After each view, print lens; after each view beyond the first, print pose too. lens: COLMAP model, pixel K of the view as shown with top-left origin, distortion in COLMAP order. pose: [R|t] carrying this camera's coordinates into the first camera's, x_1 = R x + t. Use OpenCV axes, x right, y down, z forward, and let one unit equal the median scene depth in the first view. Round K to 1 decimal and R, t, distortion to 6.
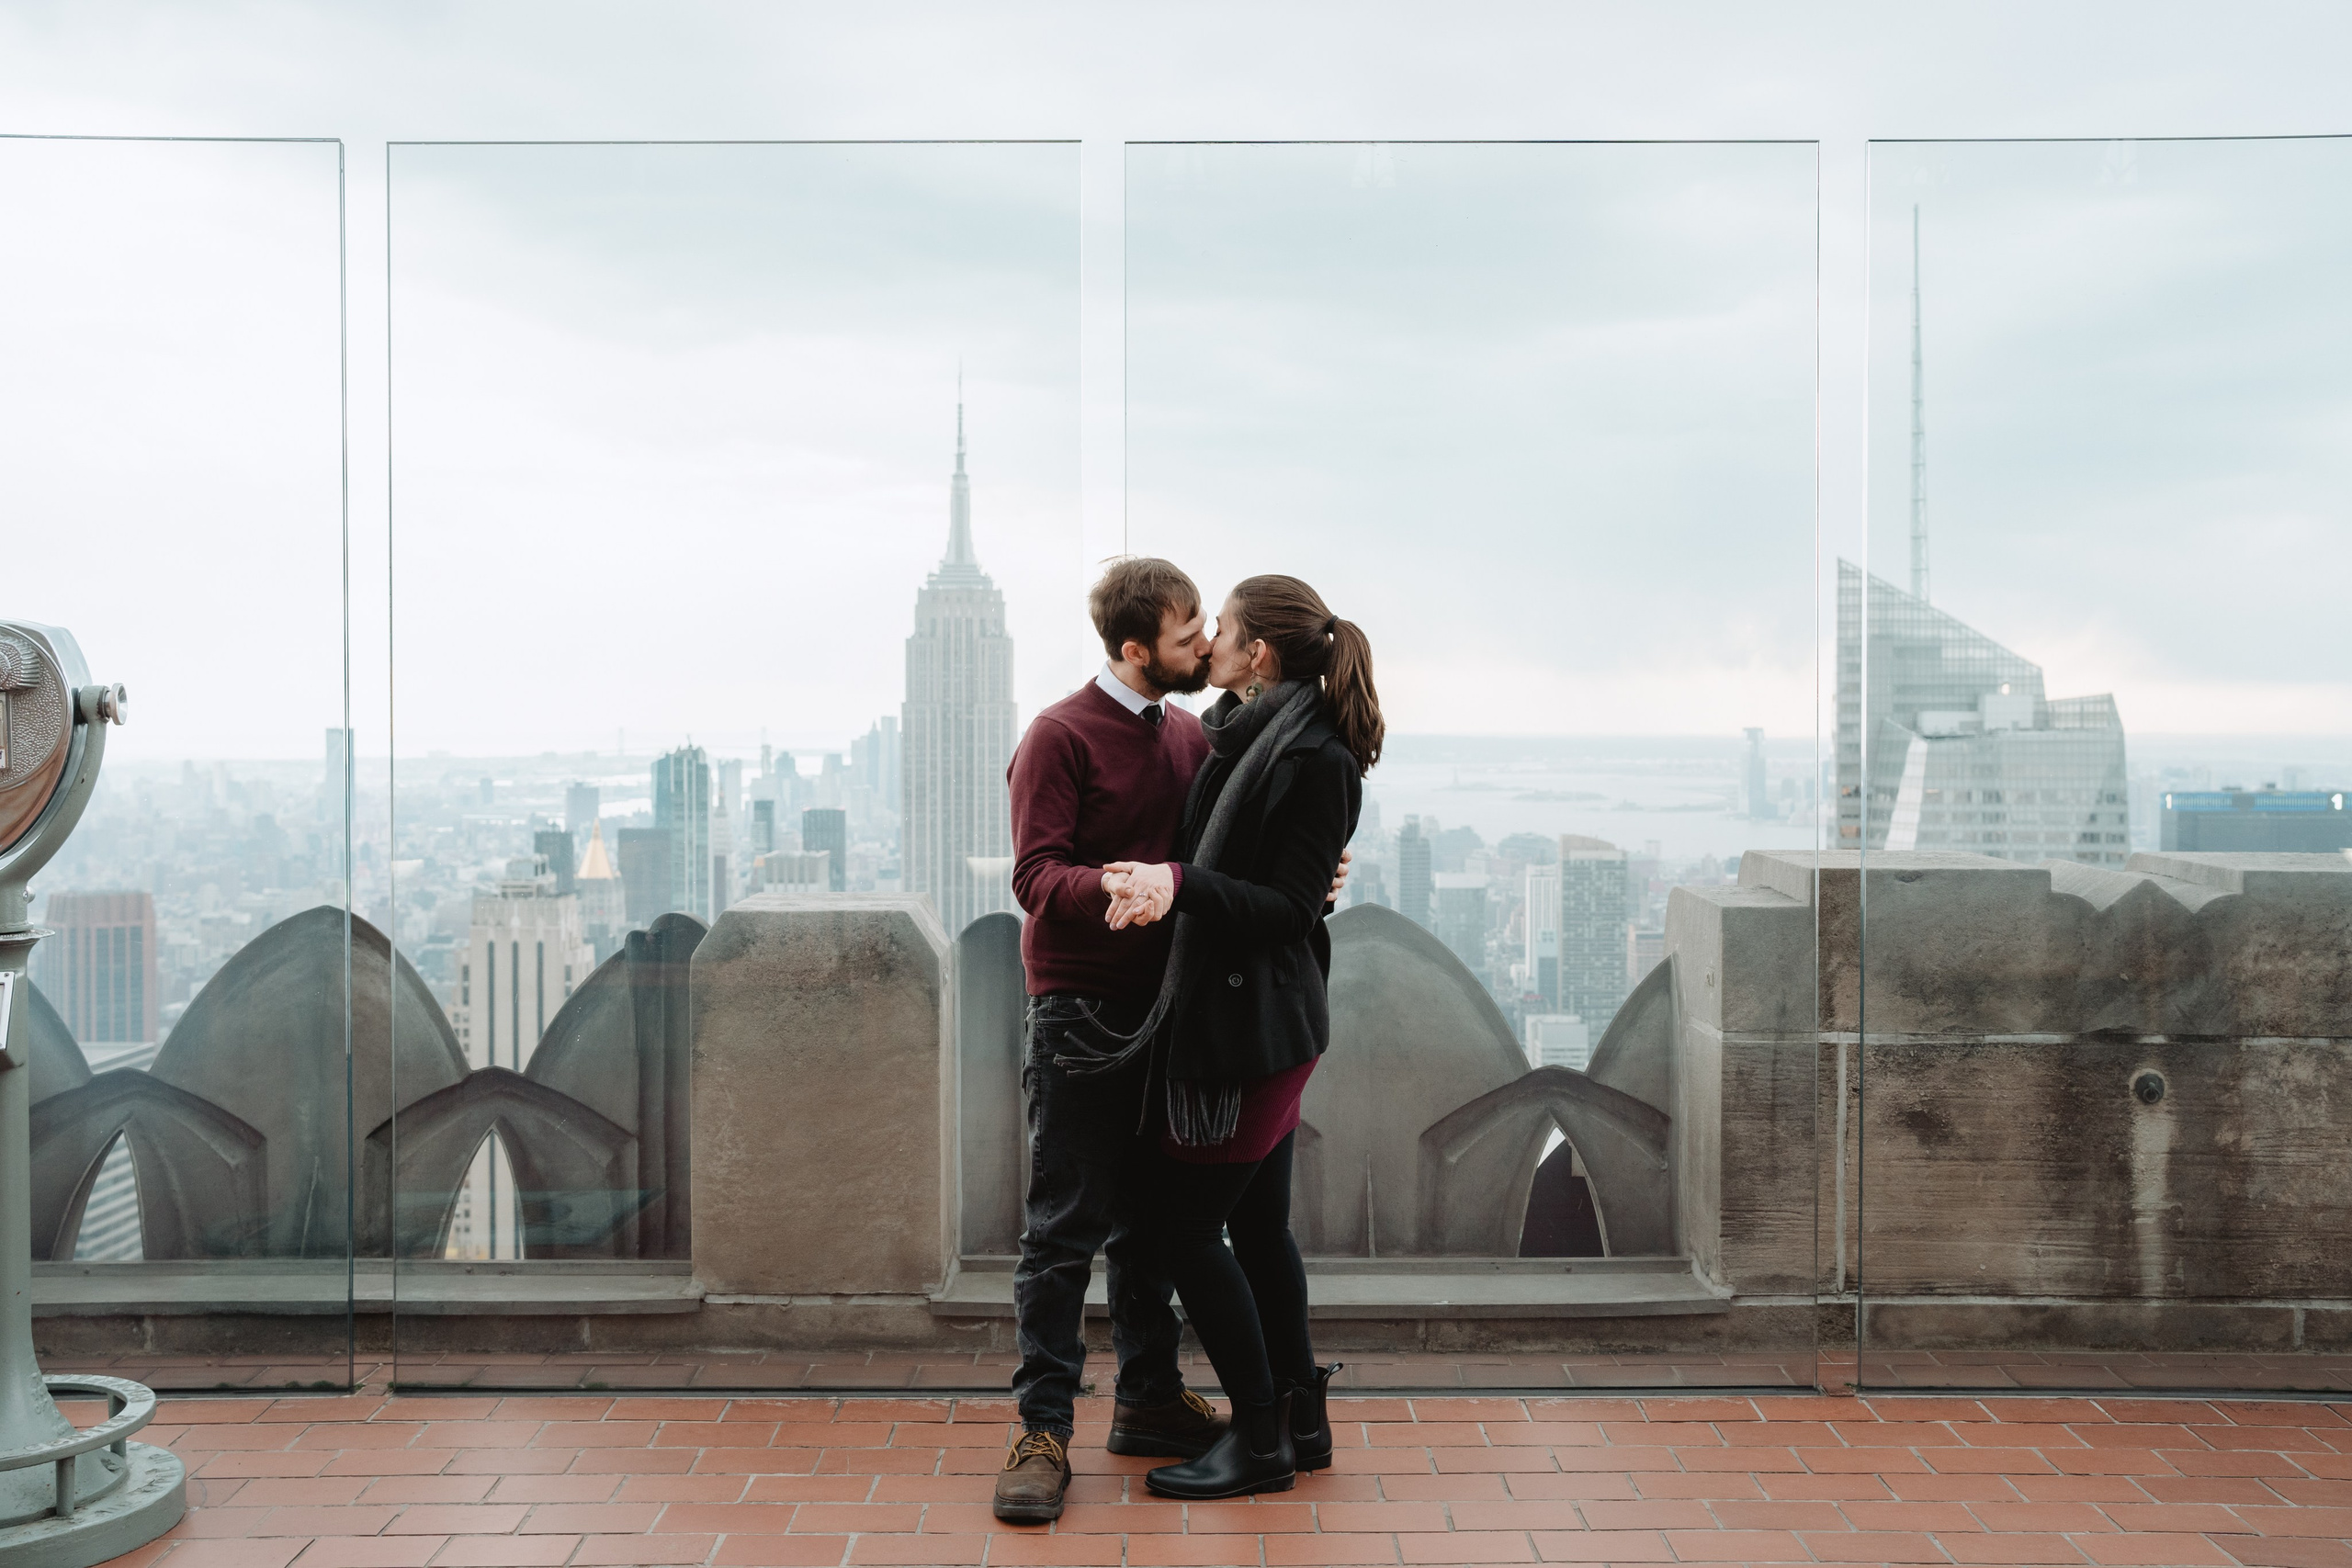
lens RADIAL K [[2510.6, 0, 1176.0], [0, 2510.6, 784.0], [0, 0, 1]] dist [-0.033795, 0.178501]
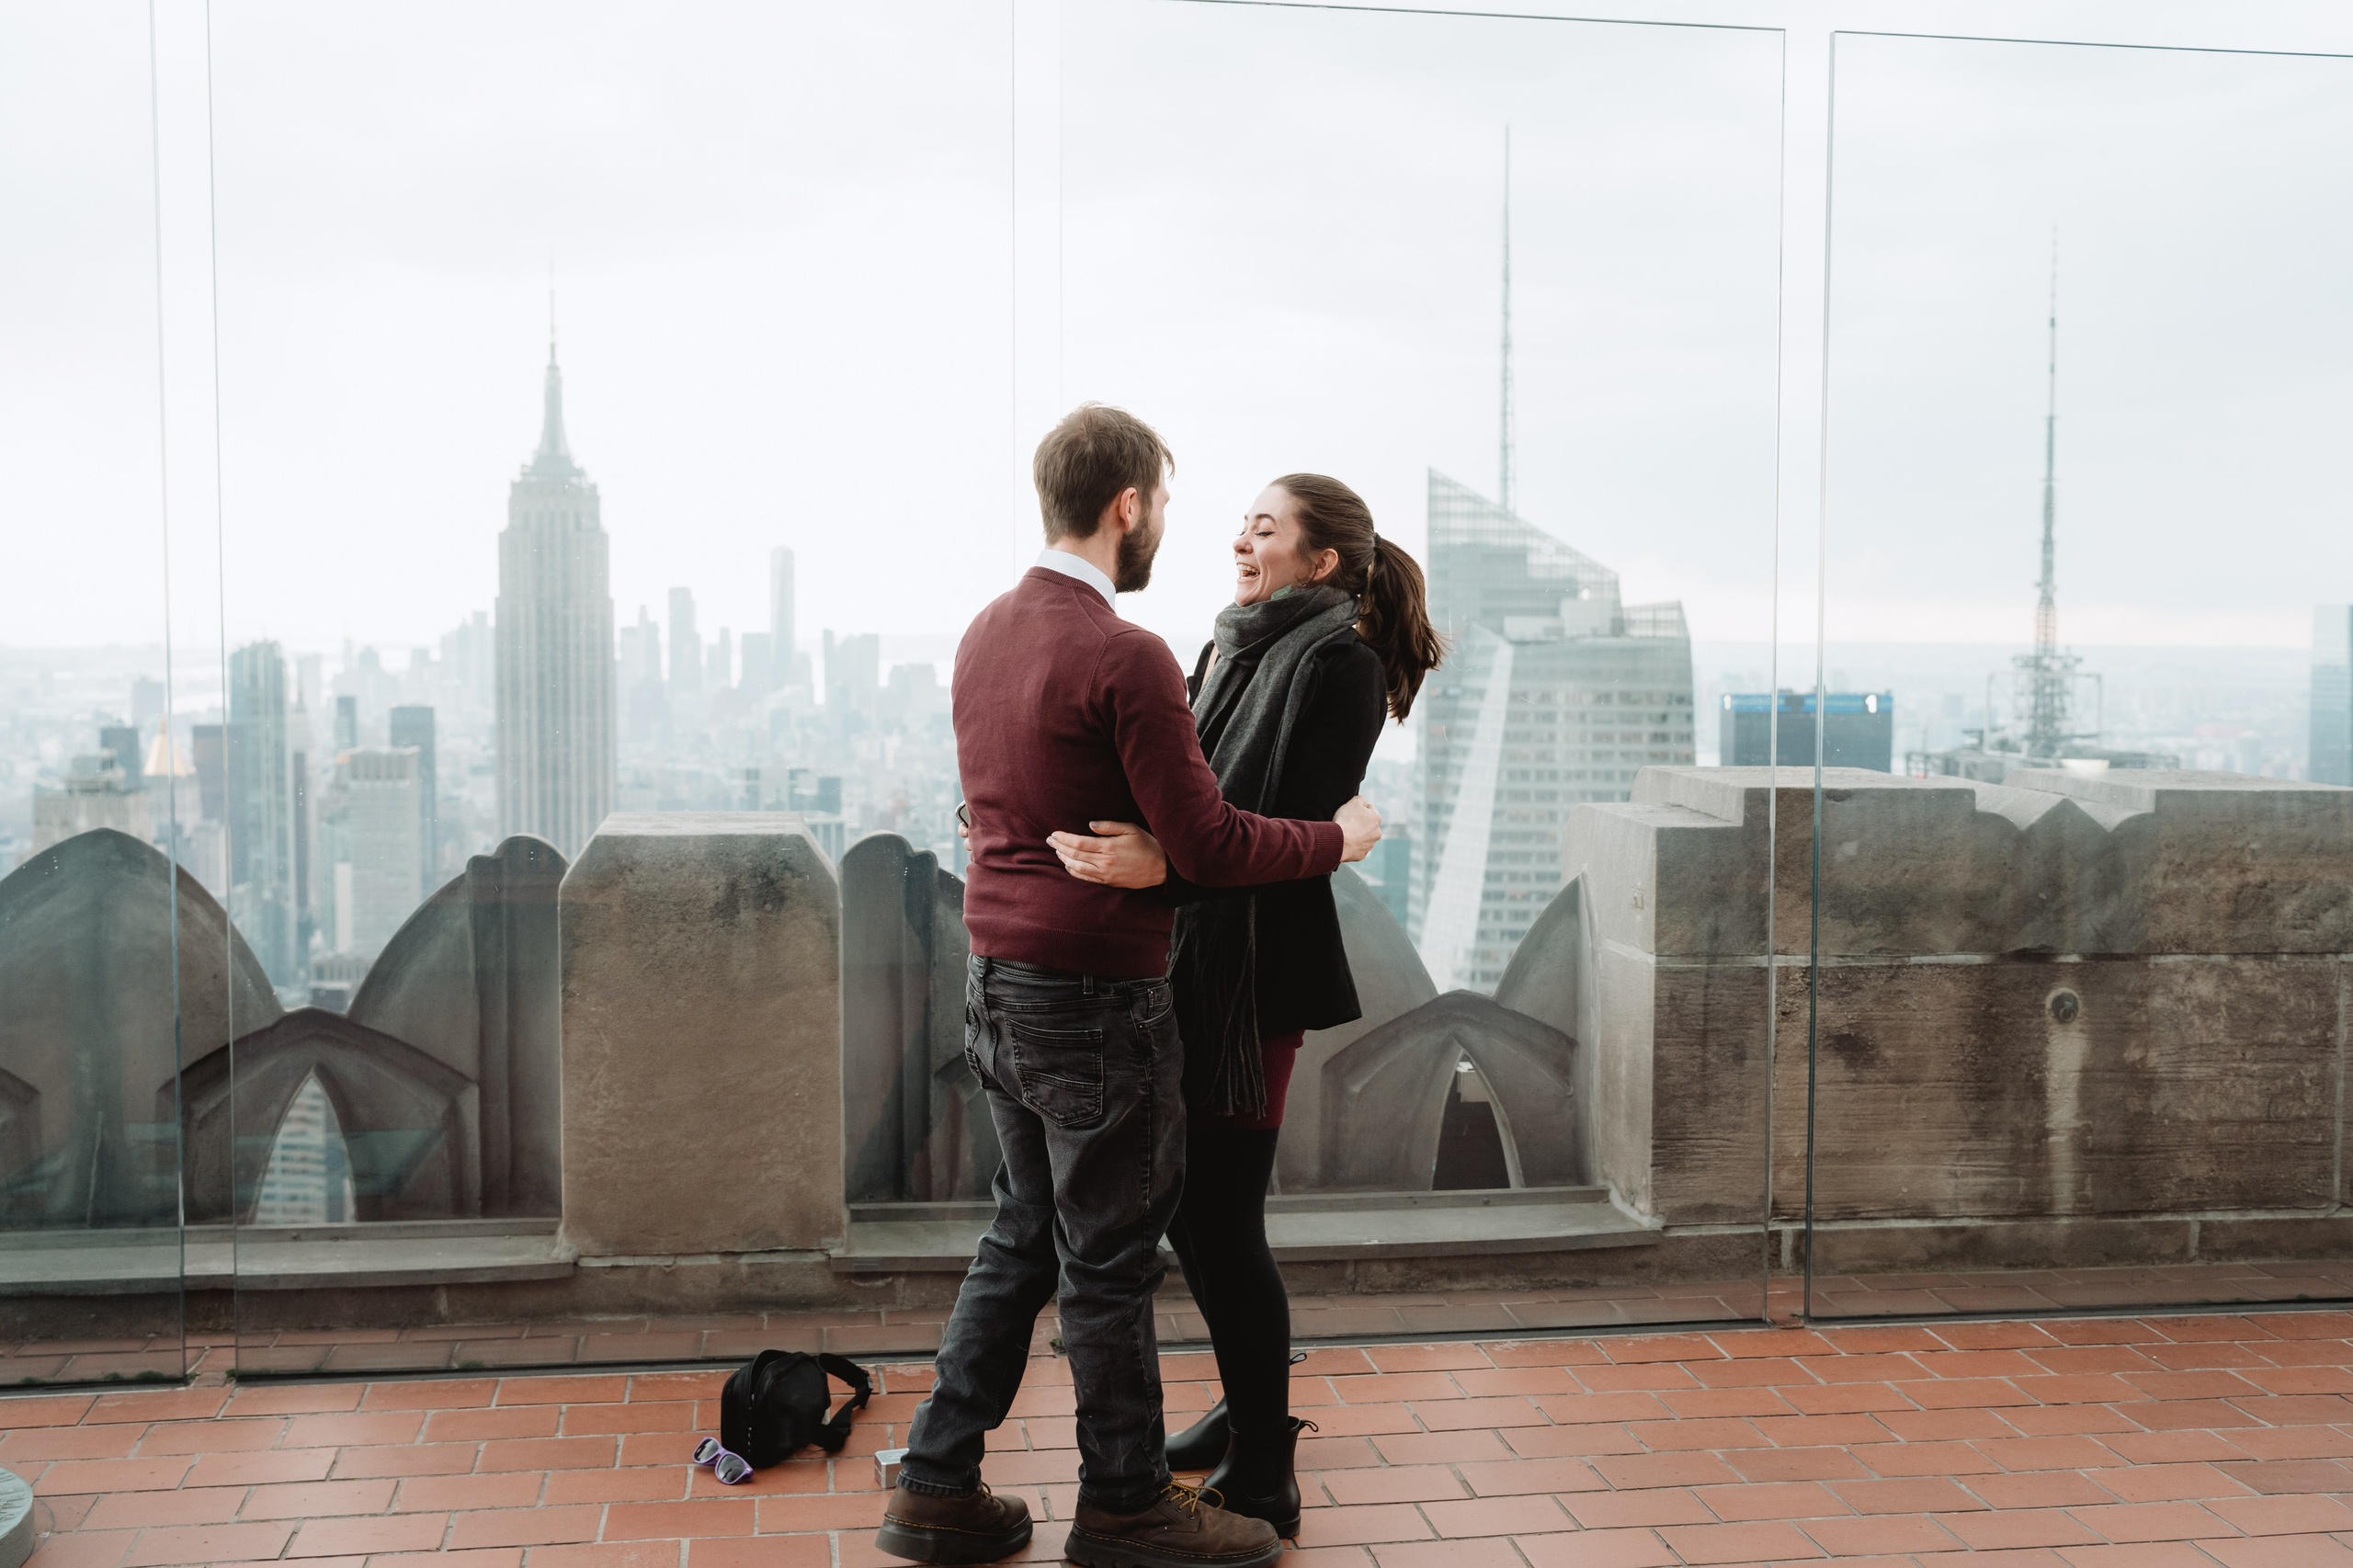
lens RADIAL K [[2479.3, 0, 1176.5], [0, 2479.3, 784.0], [0, 0, 1]] dist [-0.006437, 0.041983]
pose [[0.987053, -0.000218, 0.160397, -0.118148], [-0.006354, 0.999161, 0.040455, -0.004911], [-0.160271, -0.040950, 0.986223, 0.088857]]
